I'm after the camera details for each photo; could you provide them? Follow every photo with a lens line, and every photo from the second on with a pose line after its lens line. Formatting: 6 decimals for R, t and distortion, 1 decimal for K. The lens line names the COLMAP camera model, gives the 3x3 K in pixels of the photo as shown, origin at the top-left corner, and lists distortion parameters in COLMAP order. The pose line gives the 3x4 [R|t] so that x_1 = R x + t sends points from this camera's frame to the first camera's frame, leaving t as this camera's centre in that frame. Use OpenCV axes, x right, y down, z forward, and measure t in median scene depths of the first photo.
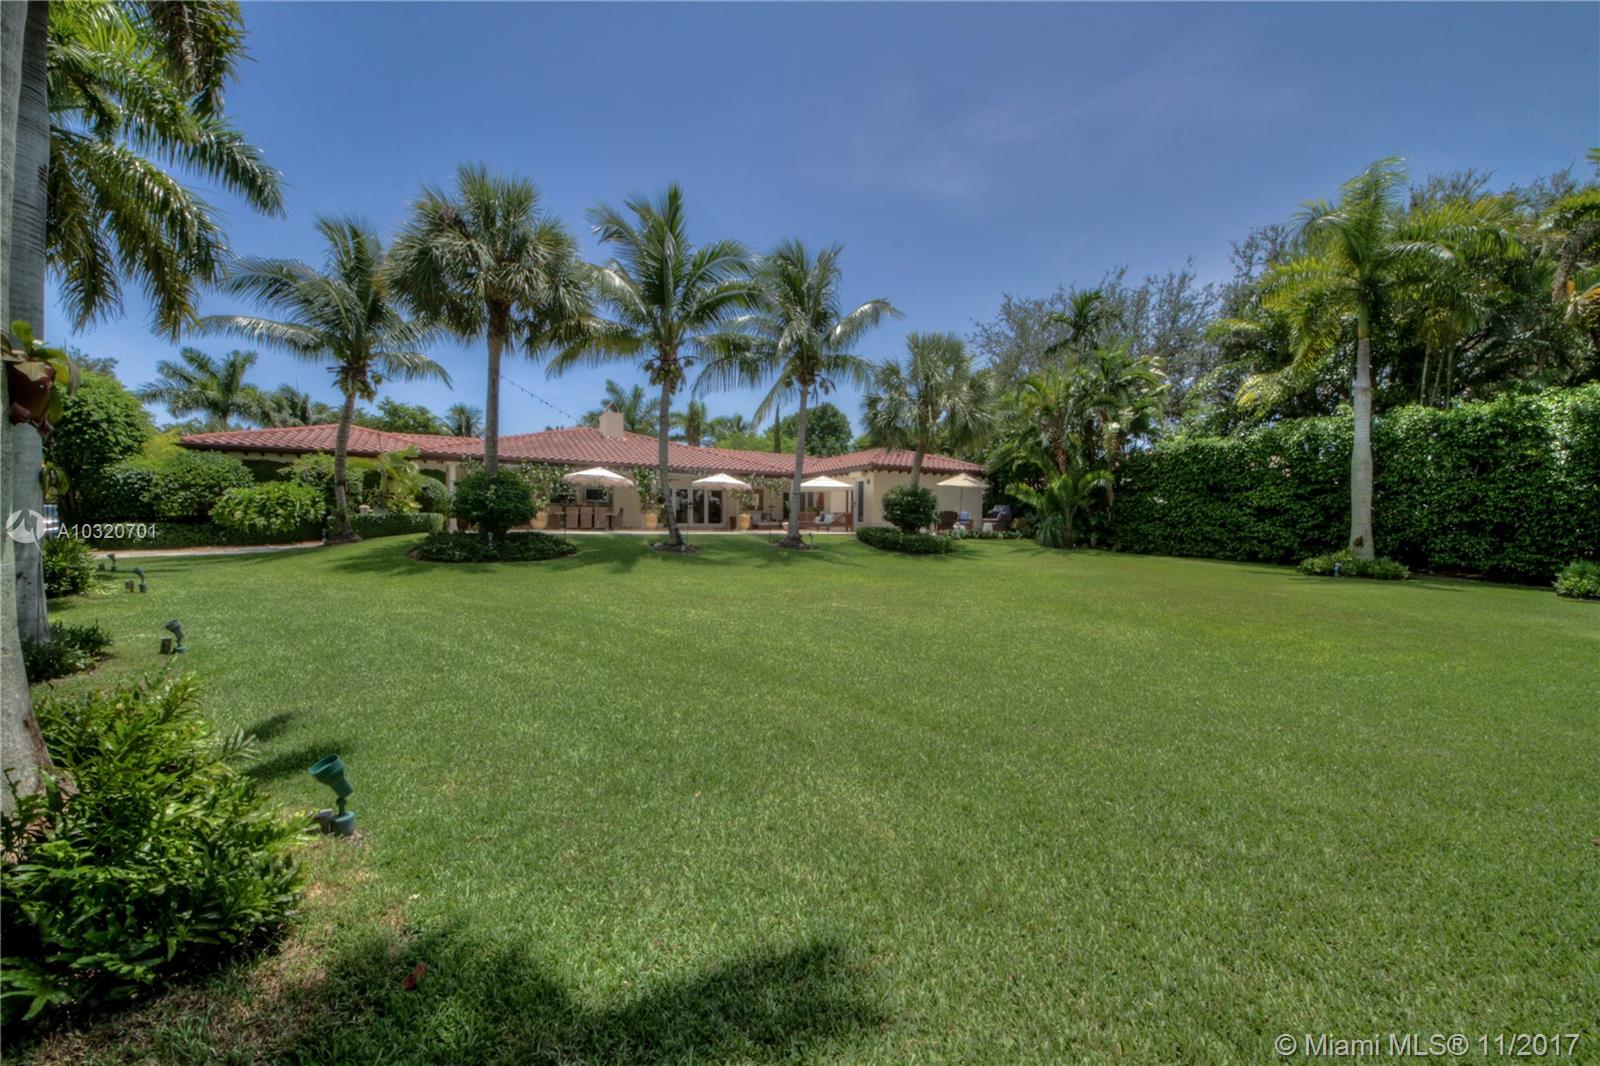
lens RADIAL K [[654.5, 0, 802.2], [0, 654.5, 551.7], [0, 0, 1]] dist [0.030358, -0.000327]
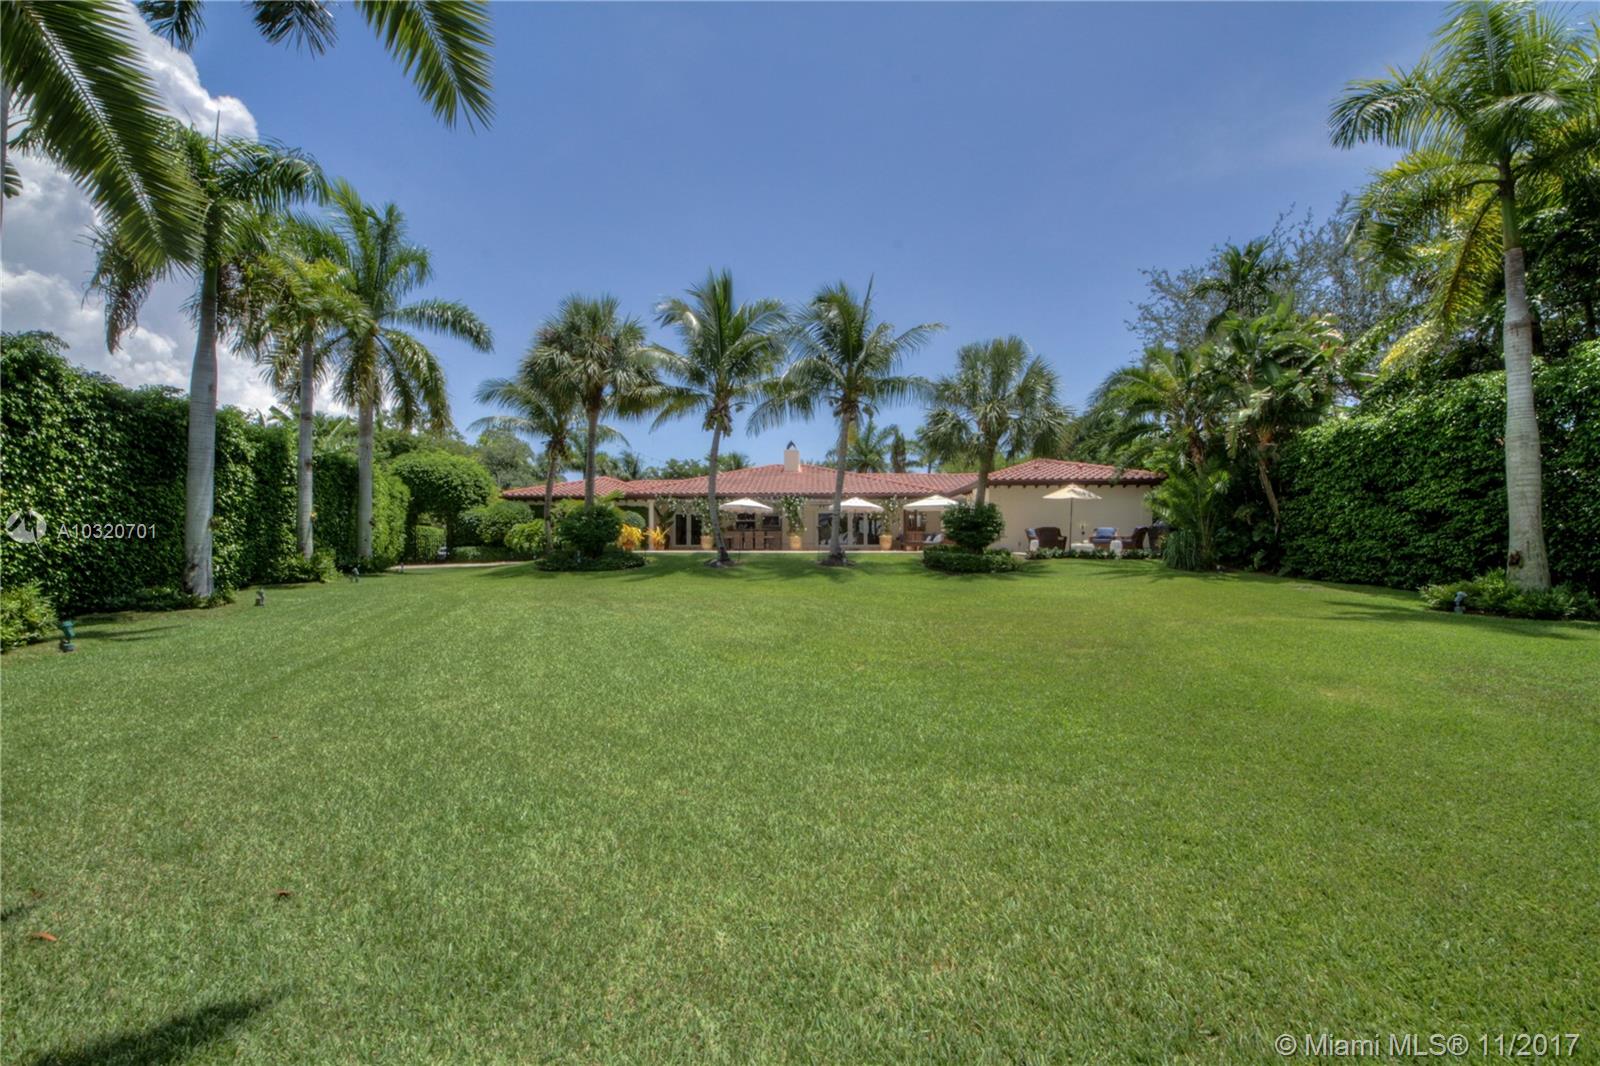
lens RADIAL K [[654.5, 0, 802.2], [0, 654.5, 551.7], [0, 0, 1]] dist [0.030358, -0.000327]
pose [[0.846266, -0.003531, -0.532750, 0.515894], [-0.017549, 0.999251, -0.034500, 0.010575], [0.532472, 0.038545, 0.845569, 0.067204]]
